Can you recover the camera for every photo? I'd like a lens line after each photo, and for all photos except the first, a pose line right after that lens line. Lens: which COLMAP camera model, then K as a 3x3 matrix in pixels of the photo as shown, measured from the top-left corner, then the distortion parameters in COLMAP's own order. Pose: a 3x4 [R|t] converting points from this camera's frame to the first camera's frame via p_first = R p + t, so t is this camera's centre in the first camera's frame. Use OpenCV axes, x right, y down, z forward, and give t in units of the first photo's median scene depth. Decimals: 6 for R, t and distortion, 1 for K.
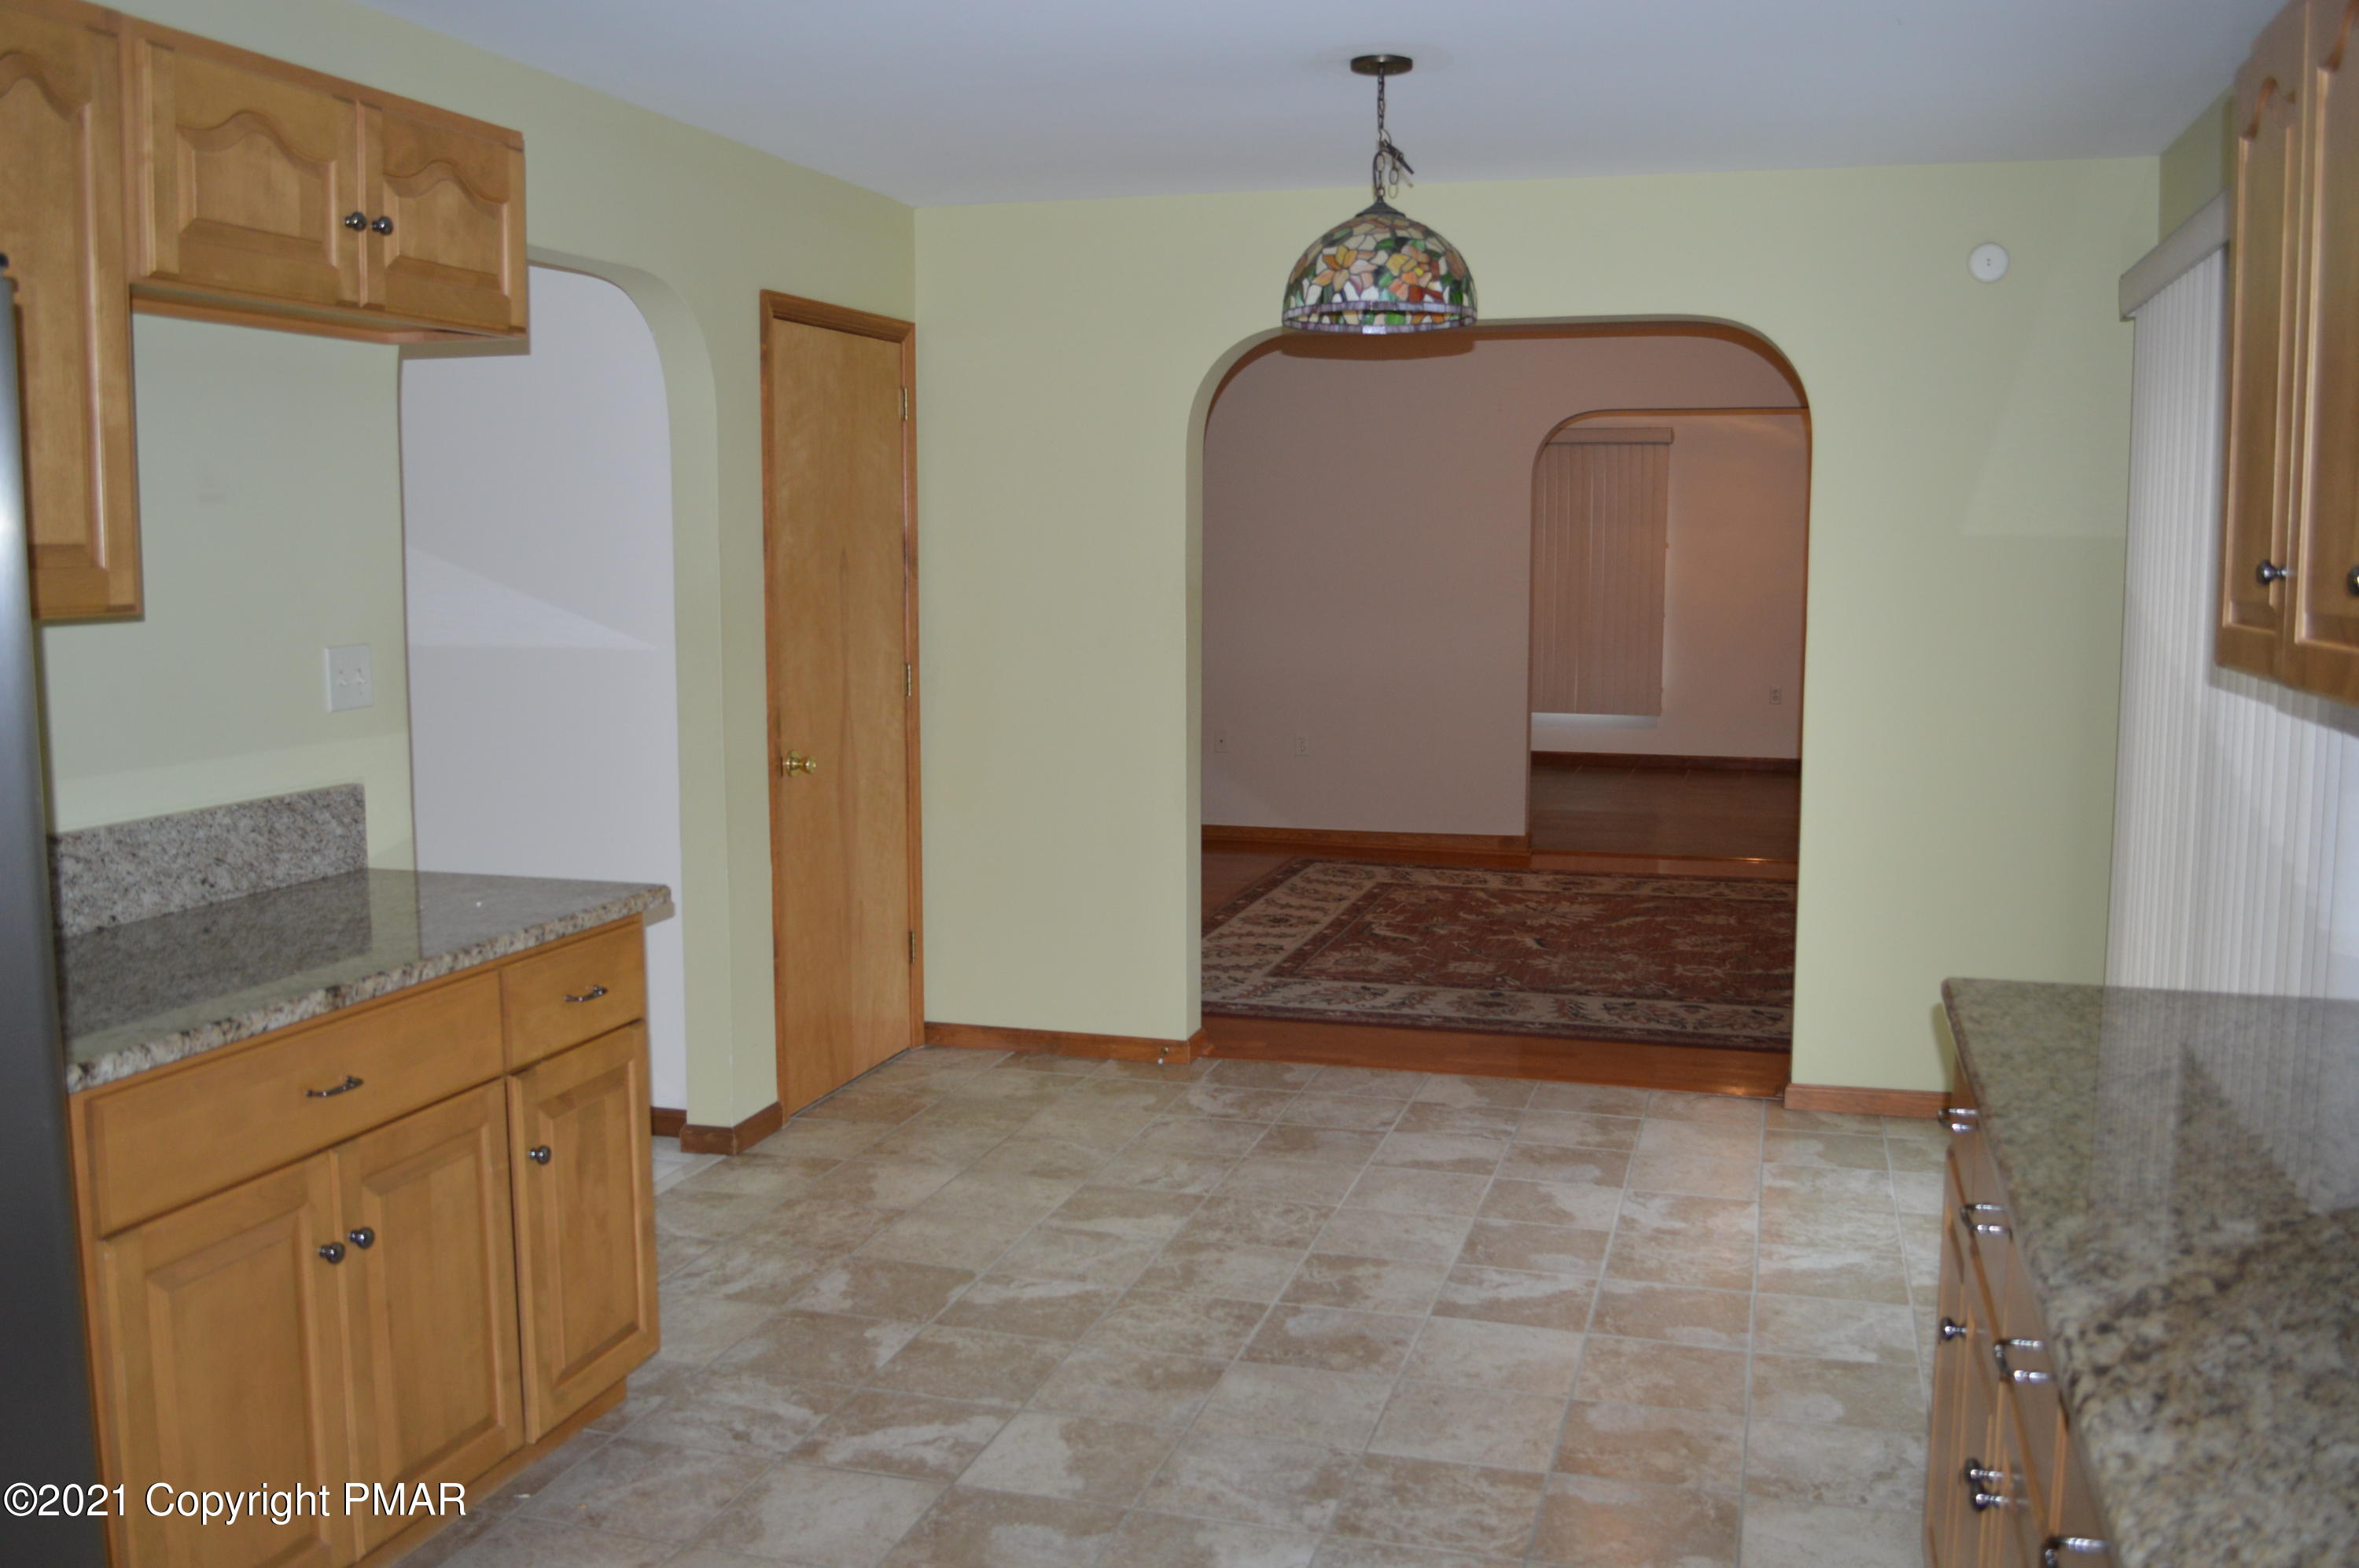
lens RADIAL K [[2031.6, 0, 1186.6], [0, 2031.6, 770.1], [0, 0, 1]] dist [-0.084988, 0.004753]
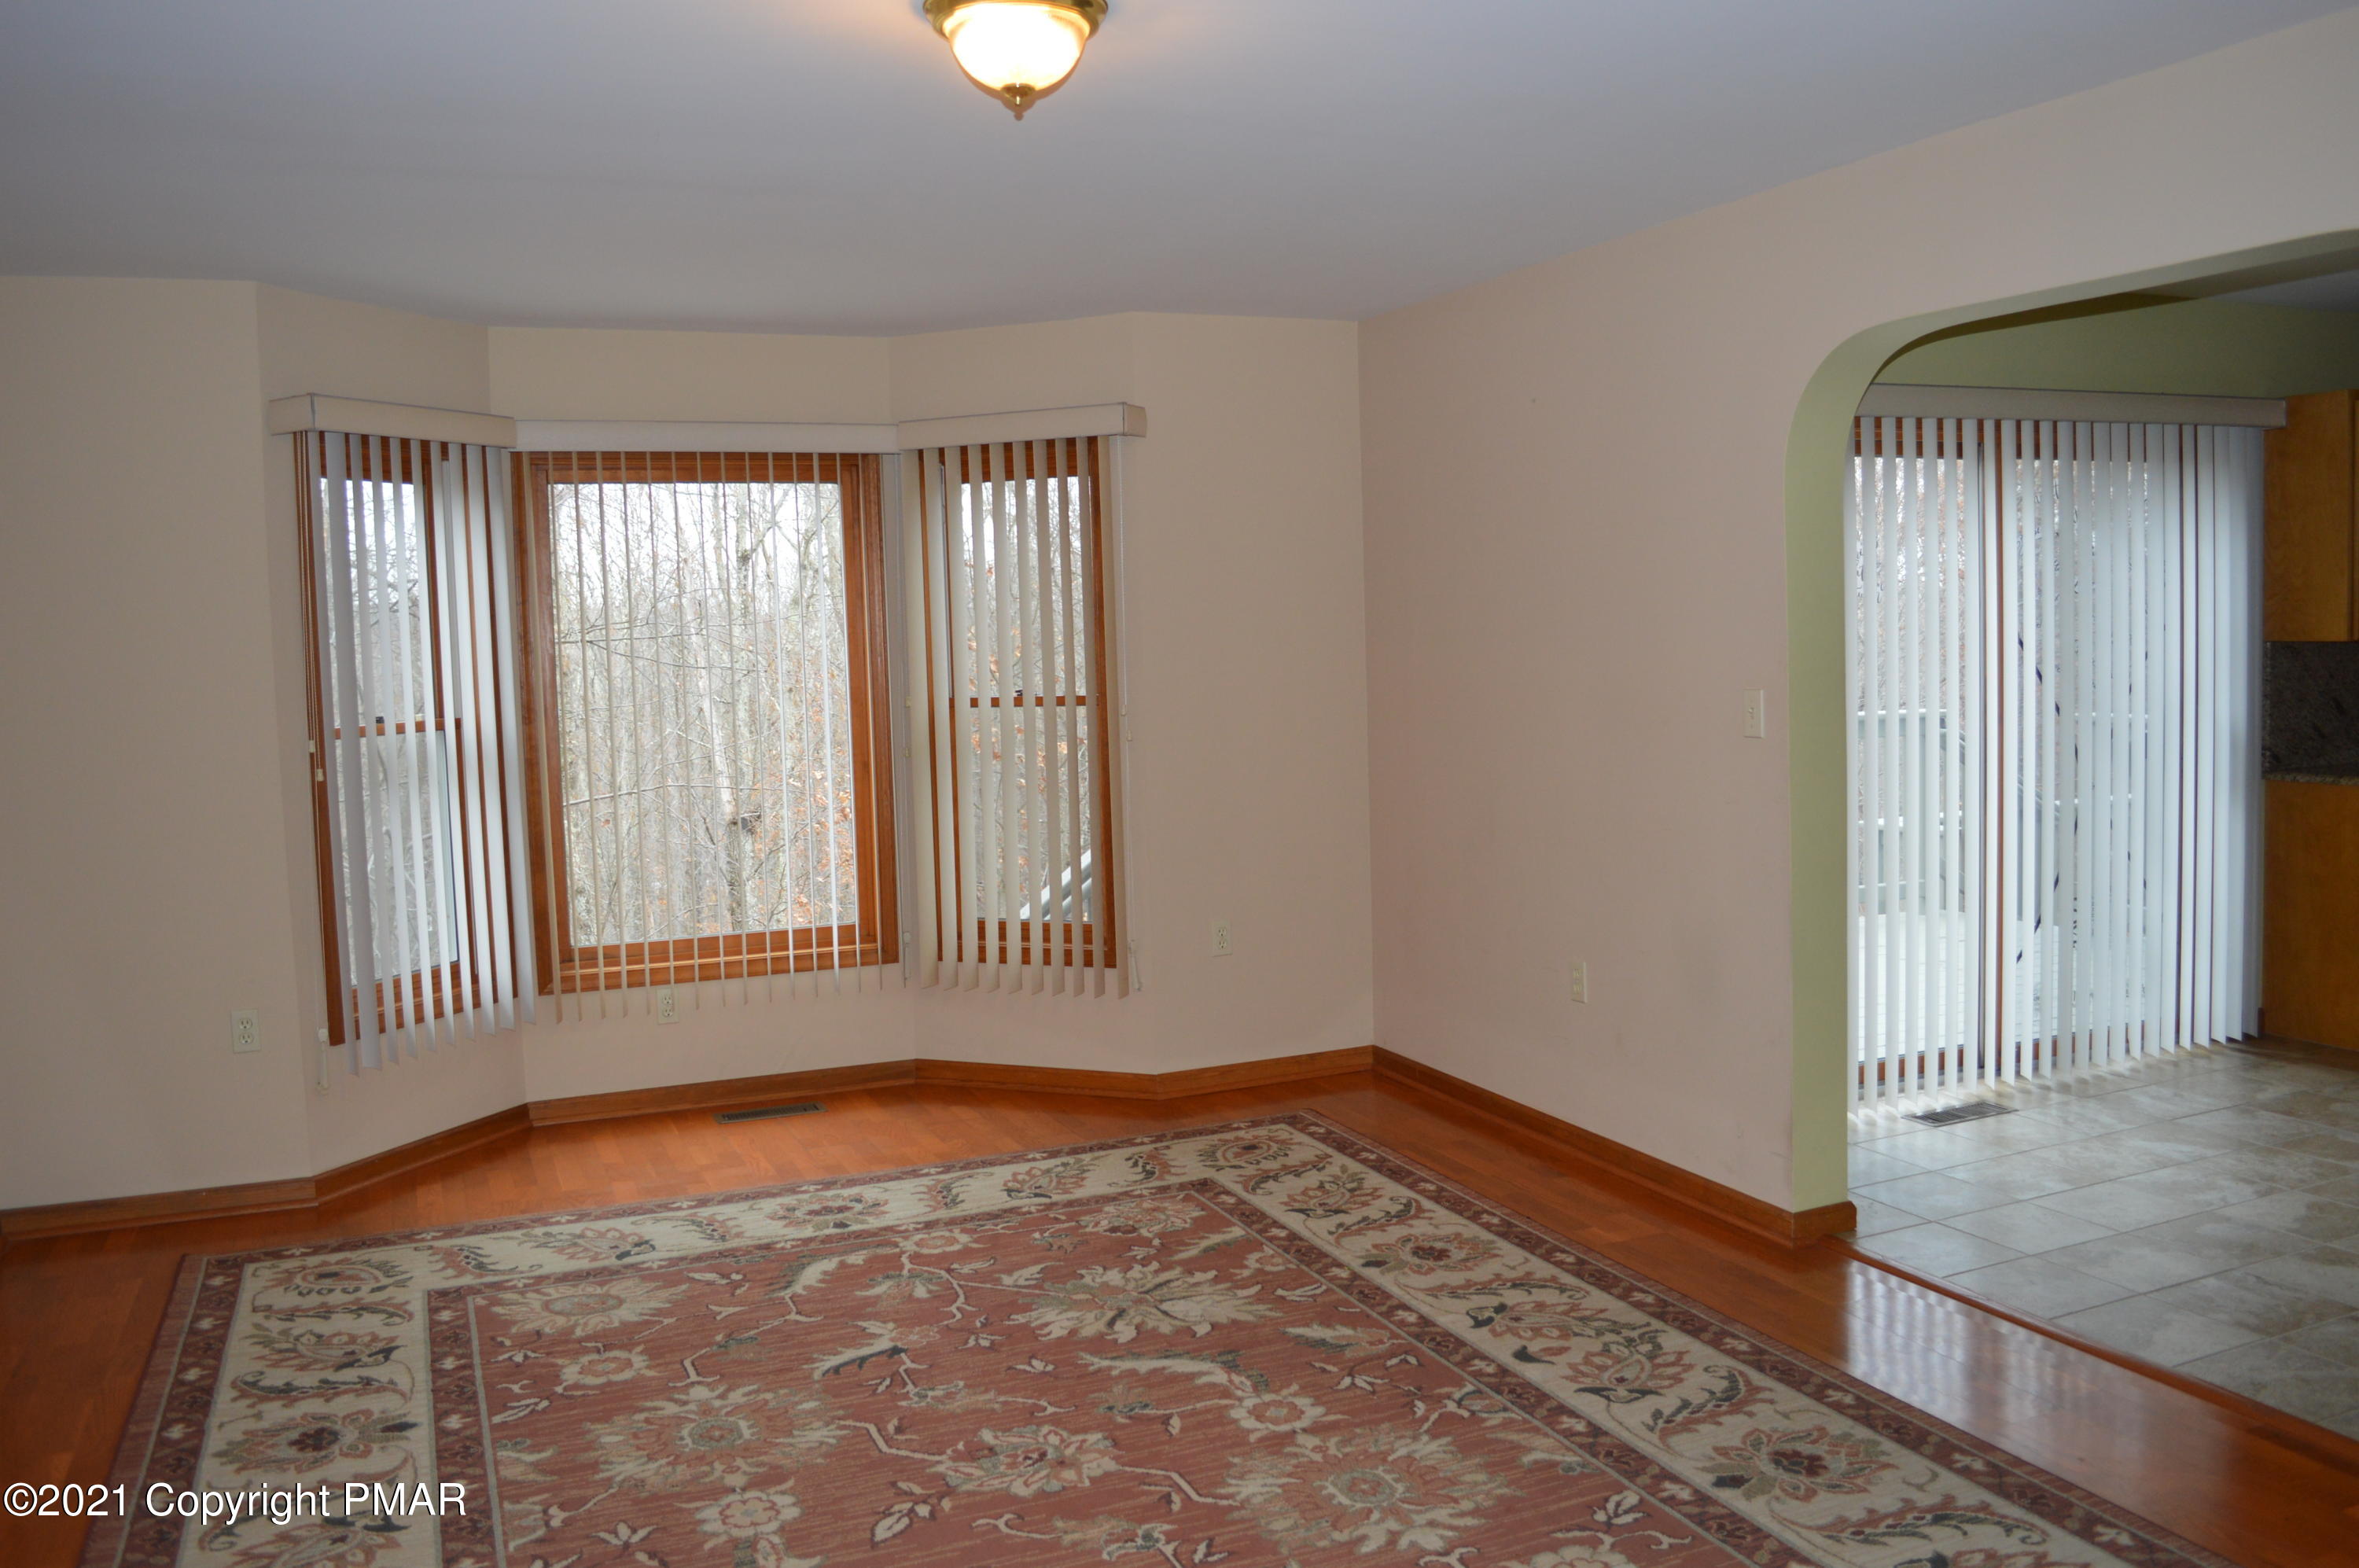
lens RADIAL K [[1888.8, 0, 1199.5], [0, 1888.8, 764.3], [0, 0, 1]] dist [-0.086602, 0.014342]
pose [[-0.645354, -0.040600, 0.762804, -0.224886], [0.114118, 0.982256, 0.148827, -0.307310], [-0.755311, 0.183096, -0.629270, 2.714320]]
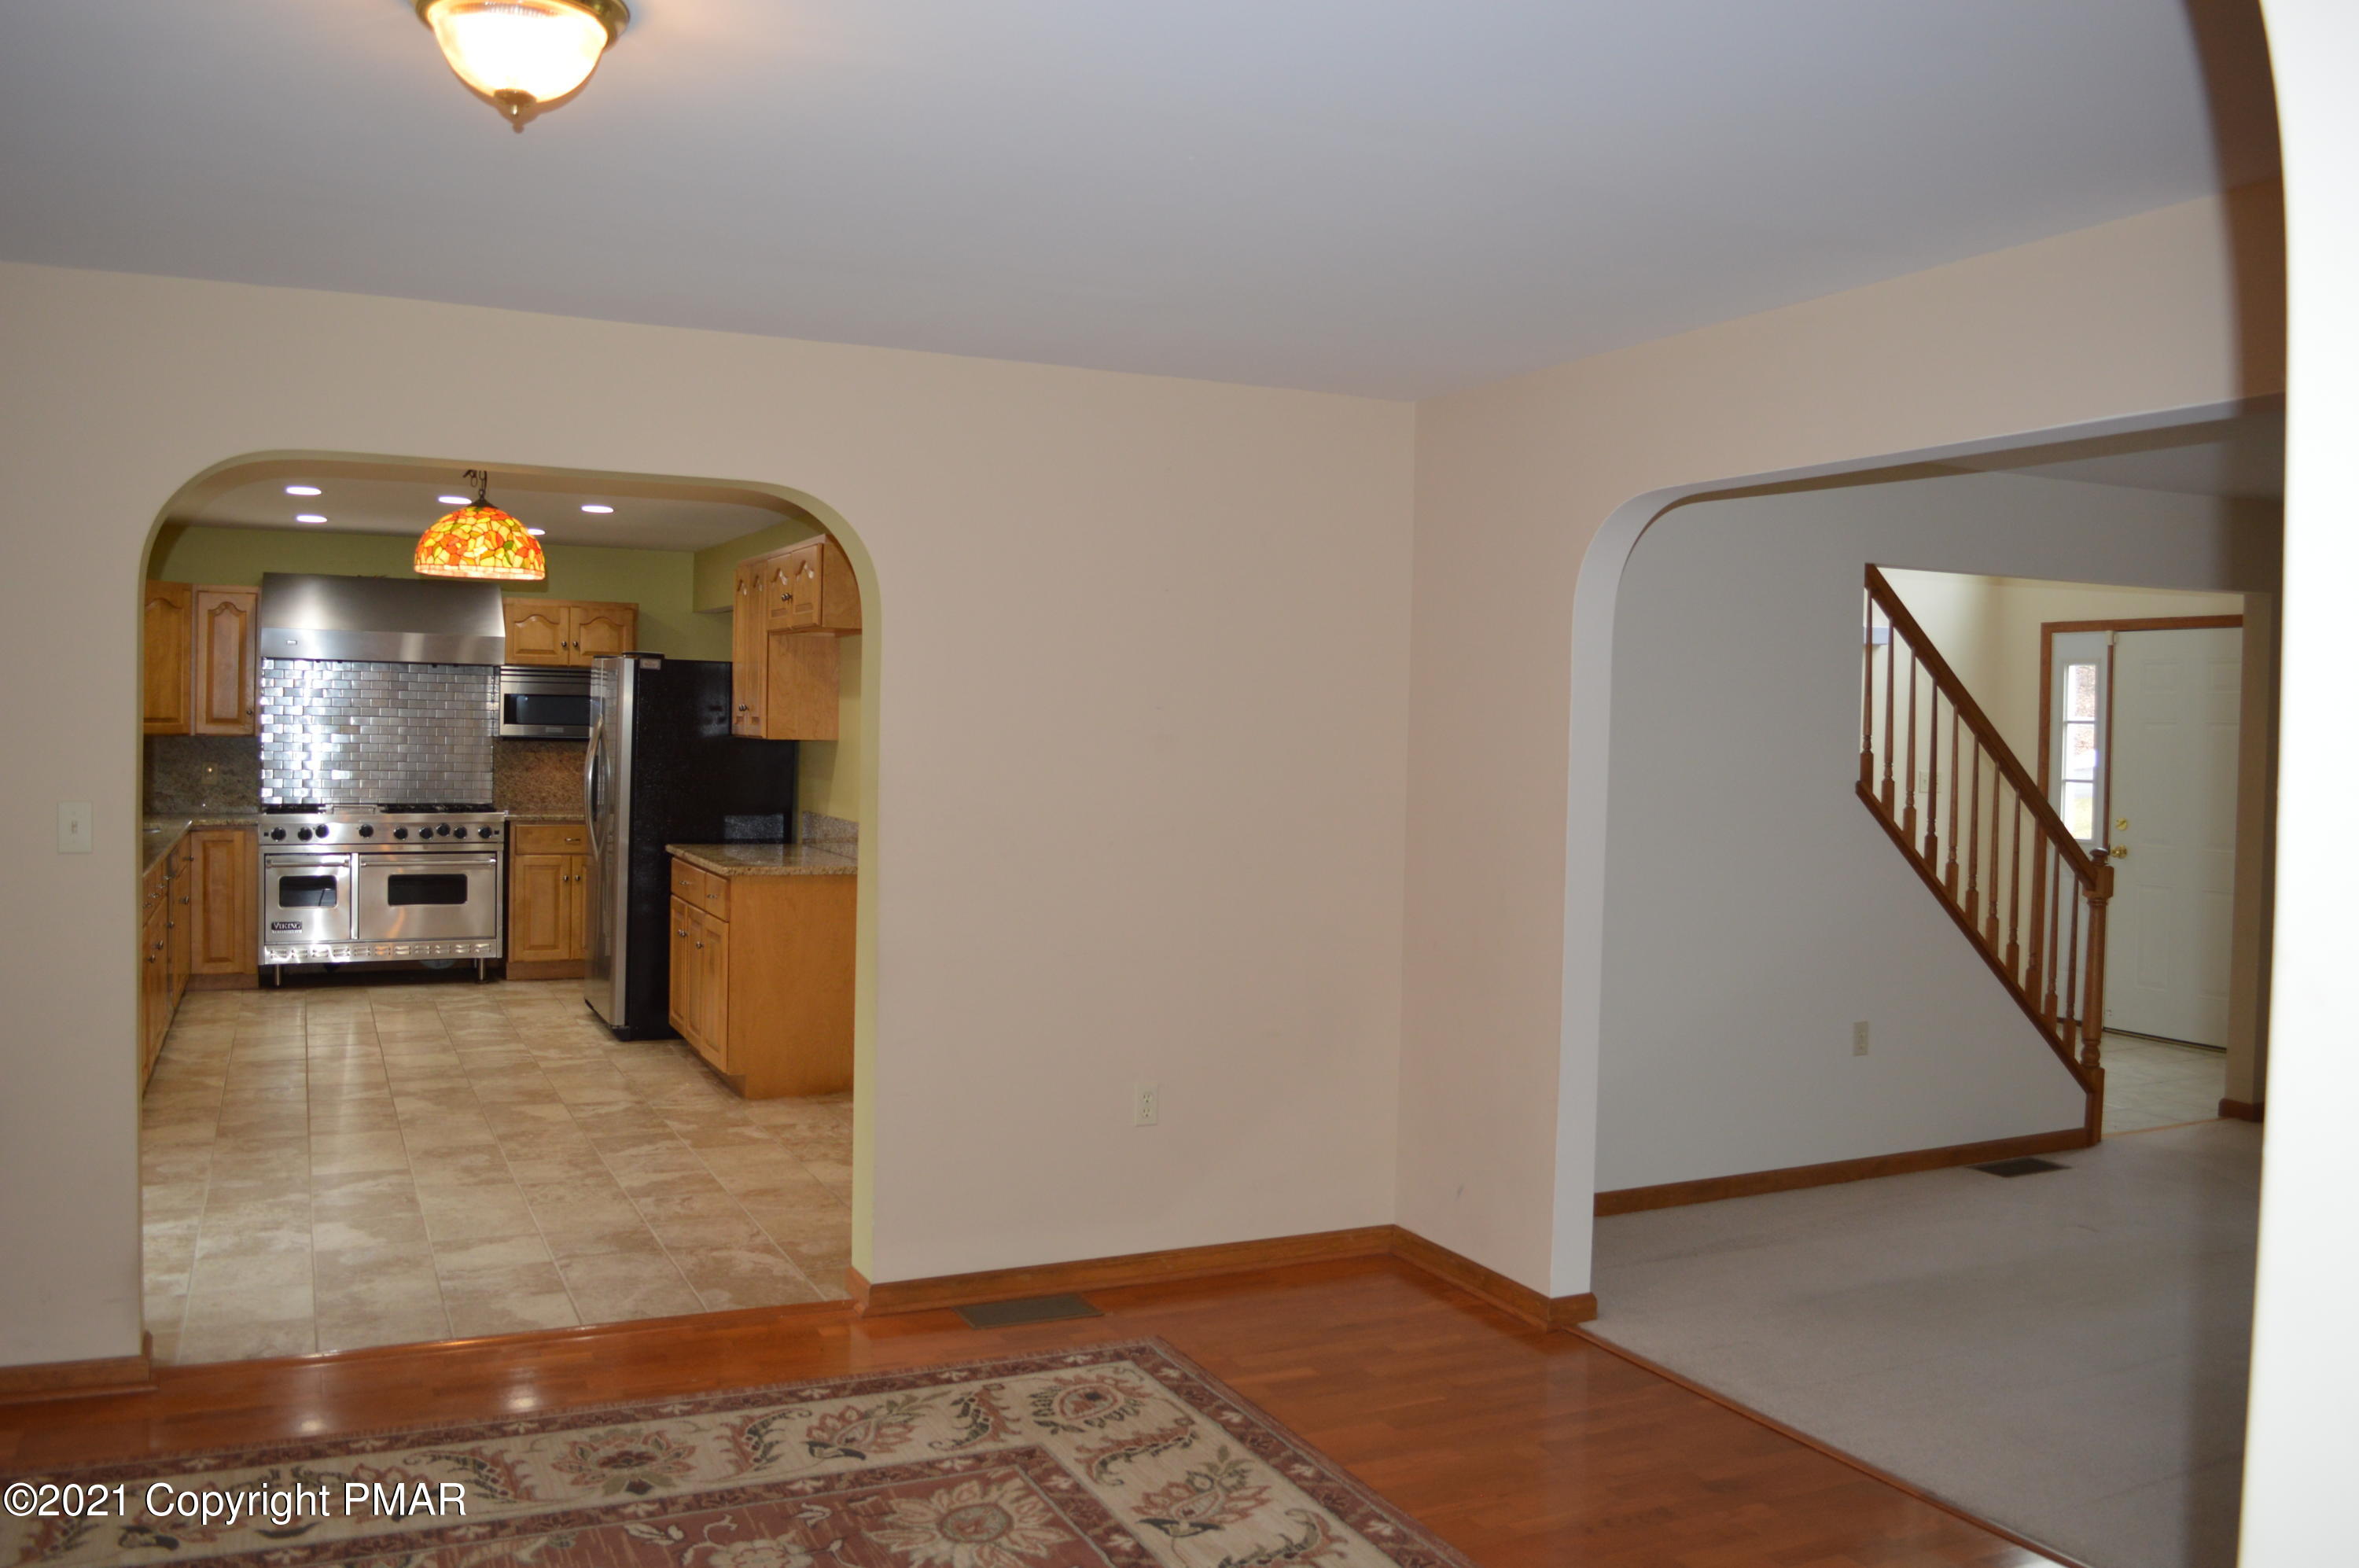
lens RADIAL K [[1888.8, 0, 1199.5], [0, 1888.8, 764.3], [0, 0, 1]] dist [-0.086602, 0.014342]
pose [[-0.736876, -0.003801, -0.676018, 0.790282], [-0.100912, 0.989399, 0.104433, -0.337984], [0.668454, 0.145173, -0.729448, 2.923228]]
